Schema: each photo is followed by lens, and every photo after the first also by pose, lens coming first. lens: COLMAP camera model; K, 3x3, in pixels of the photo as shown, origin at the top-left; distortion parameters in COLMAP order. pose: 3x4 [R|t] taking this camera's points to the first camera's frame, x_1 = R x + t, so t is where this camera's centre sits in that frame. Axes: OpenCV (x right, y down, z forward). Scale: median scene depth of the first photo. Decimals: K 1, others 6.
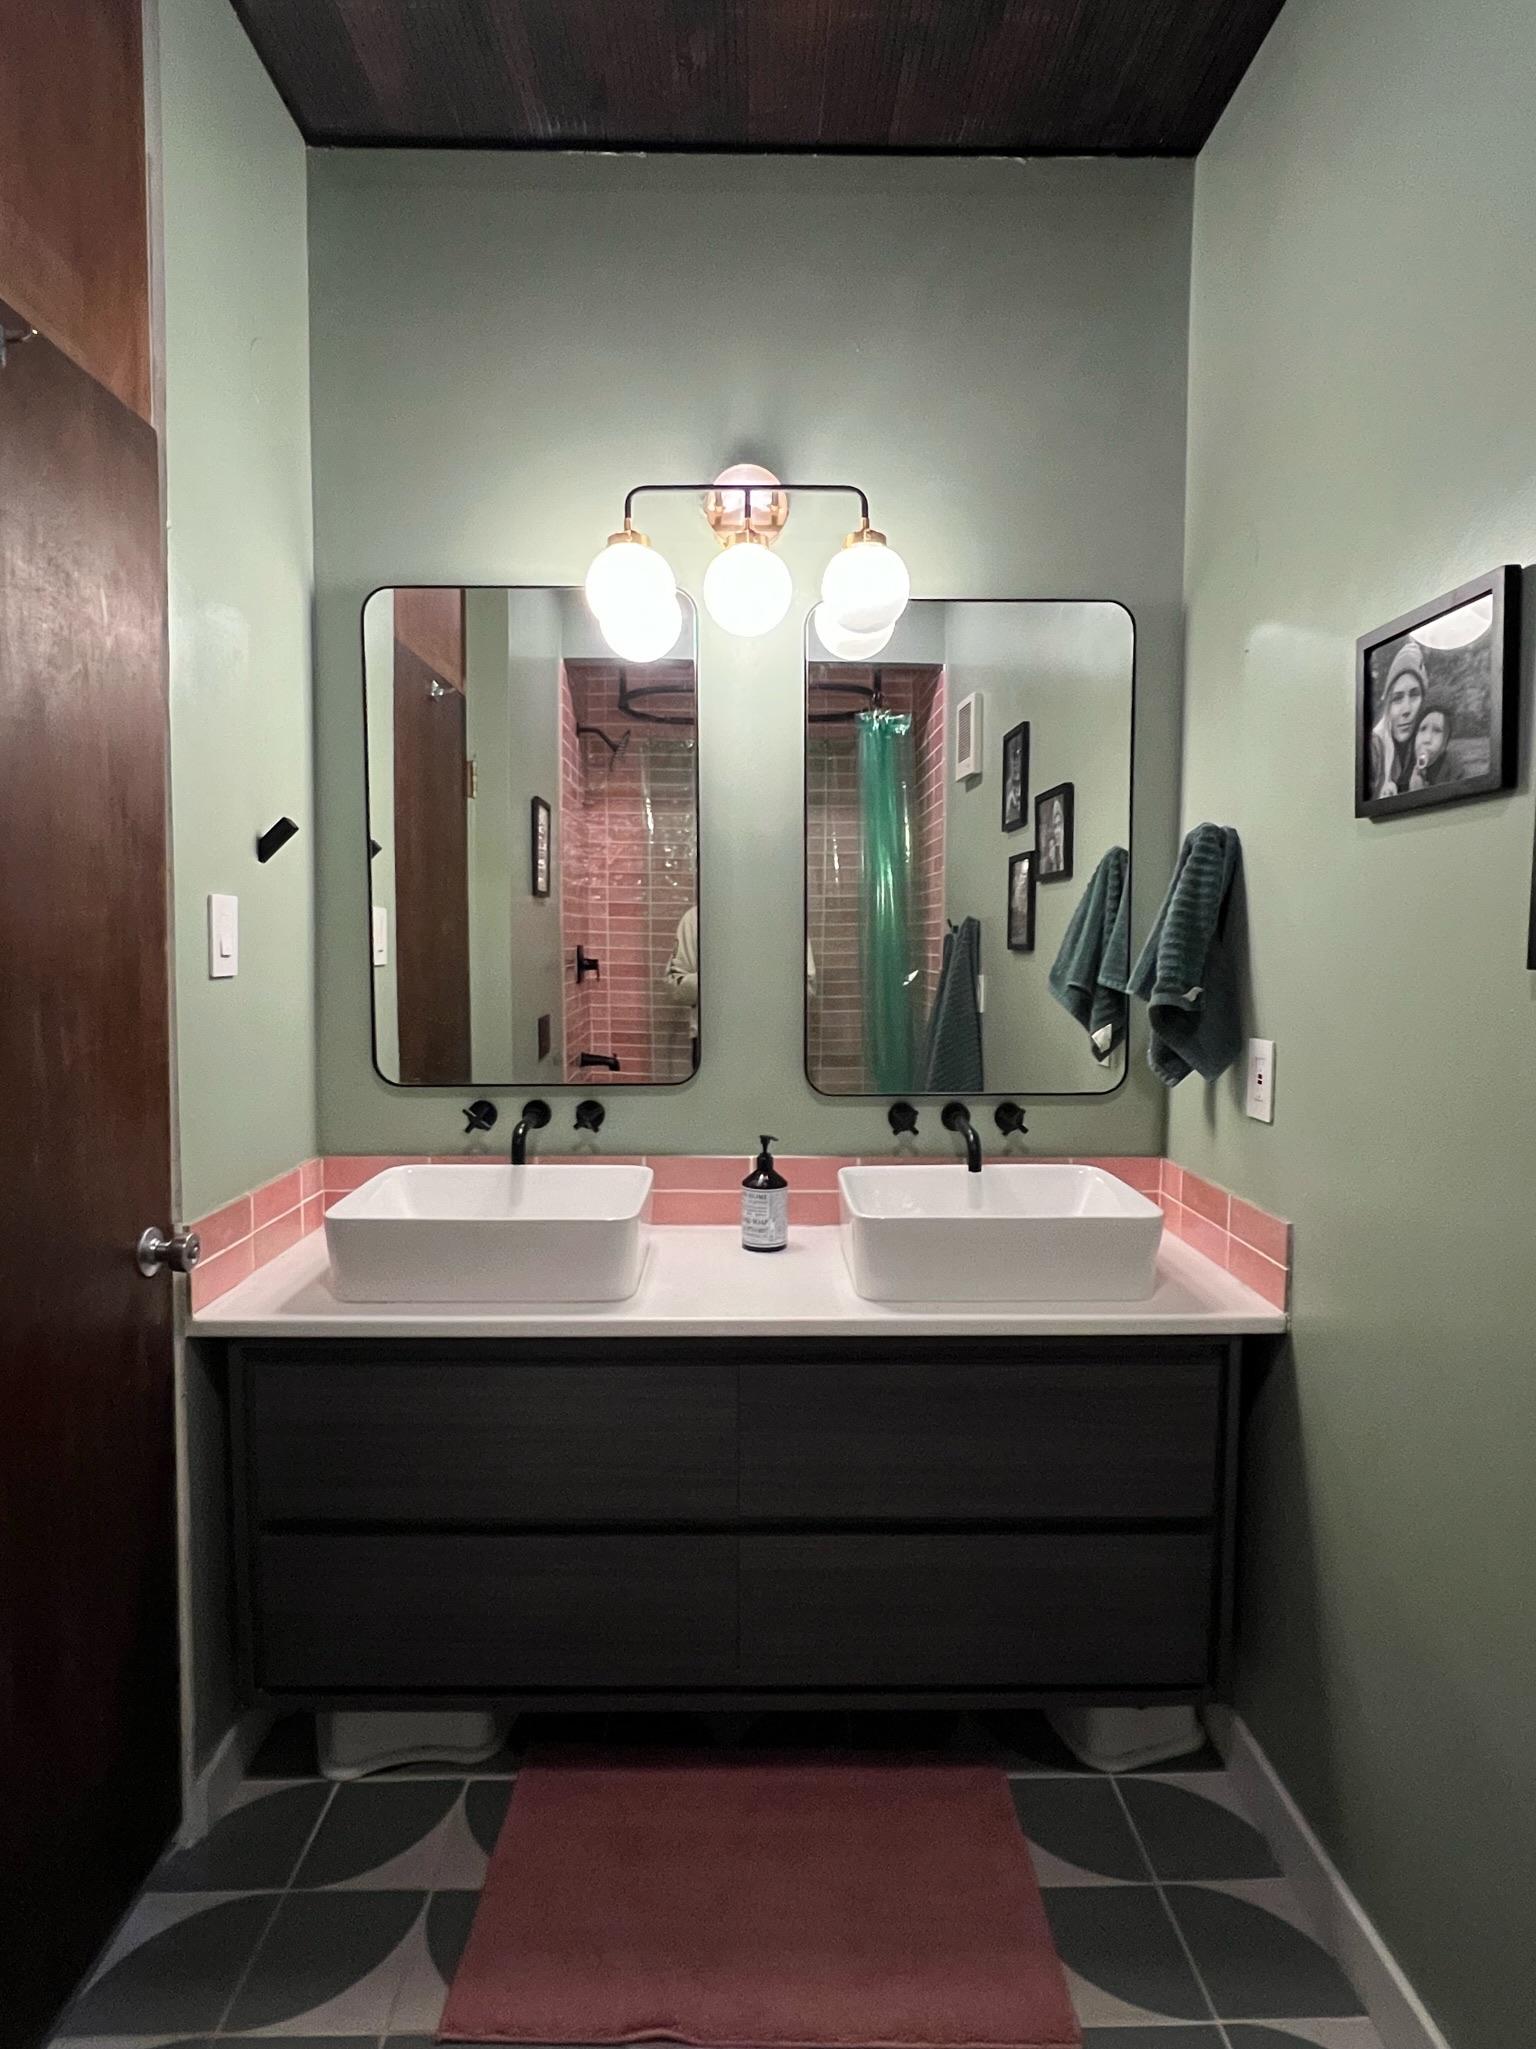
lens RADIAL K [[1119.7, 0, 753.9], [0, 1119.7, 1016.2], [0, 0, 1]] dist [-0.005528, 0.001065]
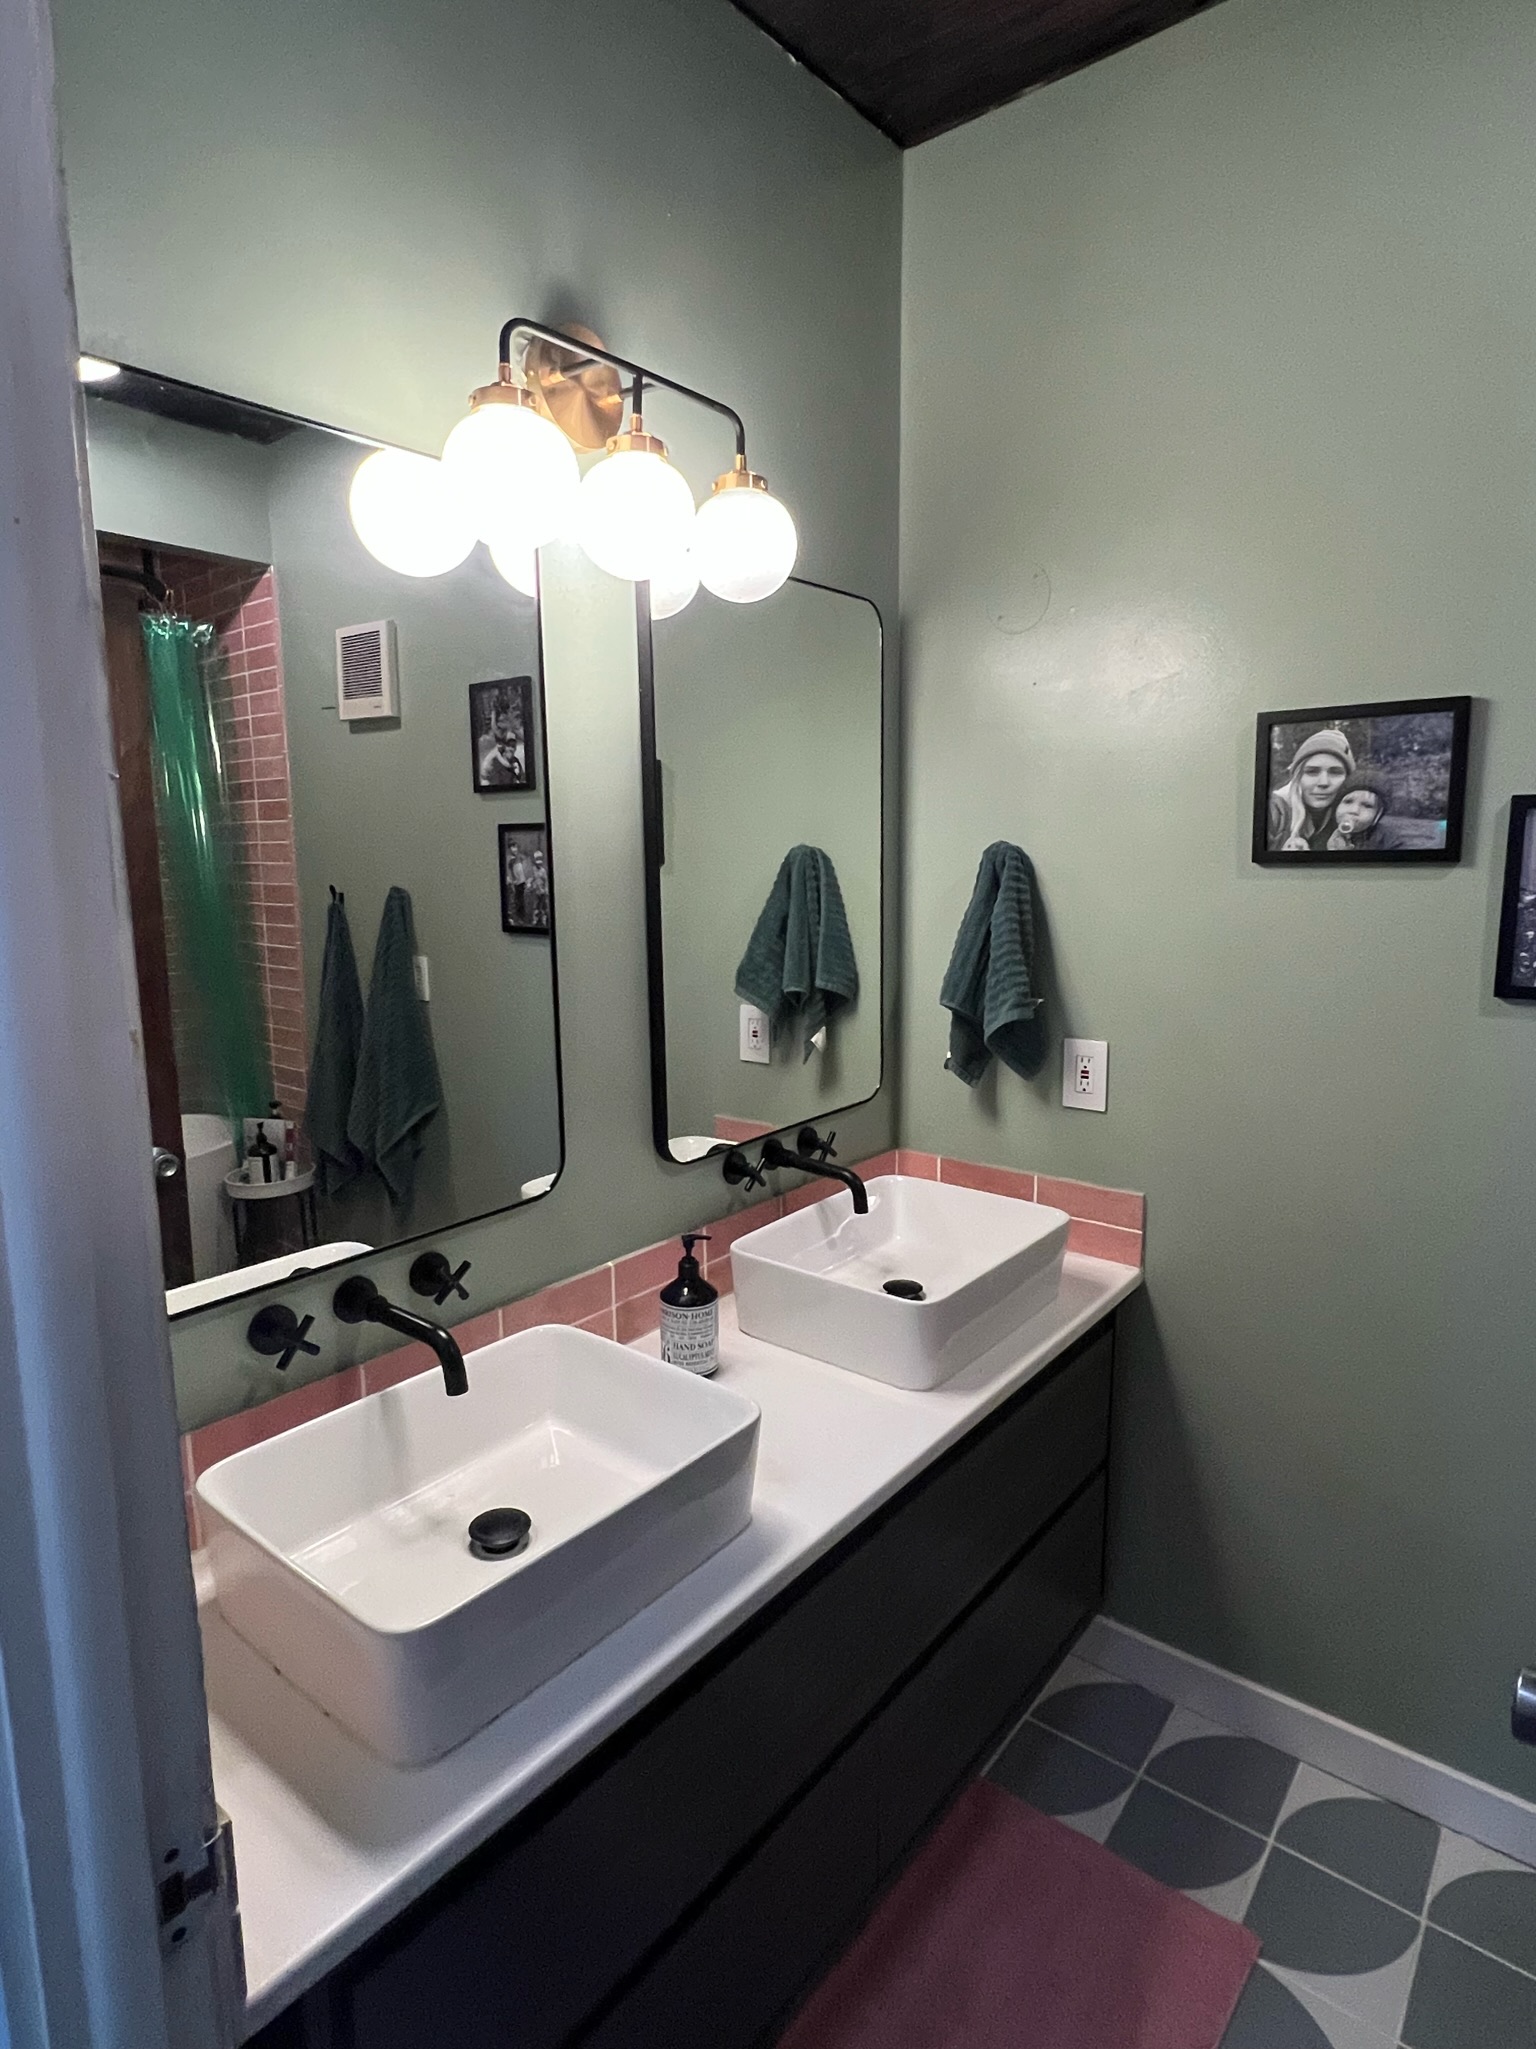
lens RADIAL K [[1119.7, 0, 760.4], [0, 1119.7, 1019.9], [0, 0, 1]] dist [-0.005528, 0.001065]
pose [[0.638584, -0.130911, 0.758335, -0.657457], [0.065551, 0.991096, 0.115893, -0.163145], [-0.766755, -0.024298, 0.641480, 0.557166]]
